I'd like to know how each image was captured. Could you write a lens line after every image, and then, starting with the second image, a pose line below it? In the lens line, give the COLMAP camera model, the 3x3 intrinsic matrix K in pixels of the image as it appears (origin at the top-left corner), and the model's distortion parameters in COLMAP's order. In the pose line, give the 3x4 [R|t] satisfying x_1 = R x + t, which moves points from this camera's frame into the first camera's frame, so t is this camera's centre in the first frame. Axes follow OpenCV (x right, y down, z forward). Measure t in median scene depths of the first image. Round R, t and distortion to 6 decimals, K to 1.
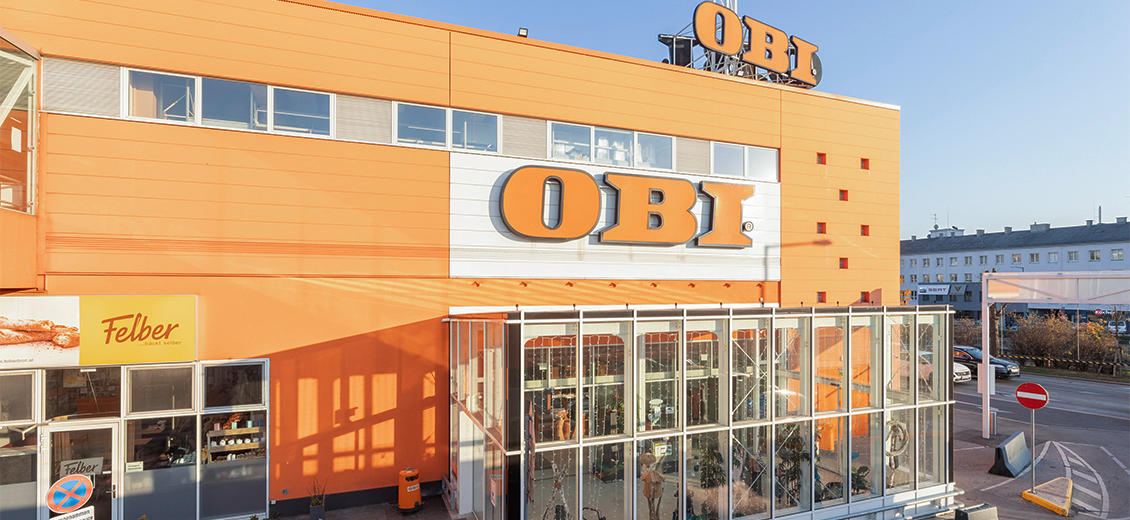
lens RADIAL K [[579.1, 0, 564.5], [0, 579.1, 285.1], [0, 0, 1]] dist [-0.001427, -0.000325]
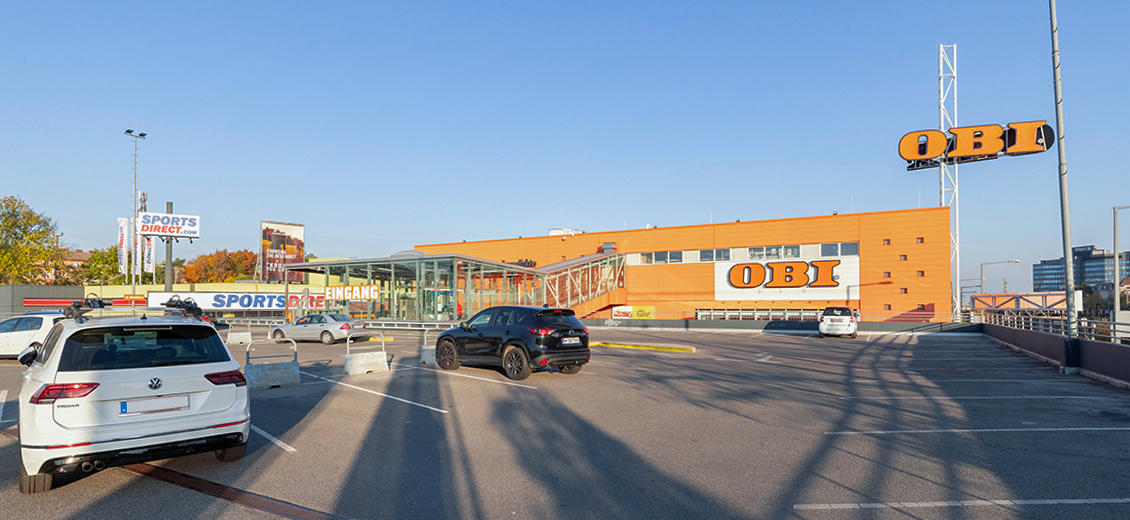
lens RADIAL K [[579.1, 0, 564.5], [0, 579.1, 285.1], [0, 0, 1]] dist [-0.001427, -0.000325]
pose [[0.587395, -0.035597, -0.808517, 1.917790], [0.003788, 0.999142, -0.041238, 0.029799], [0.809291, 0.021161, 0.587026, -1.587687]]
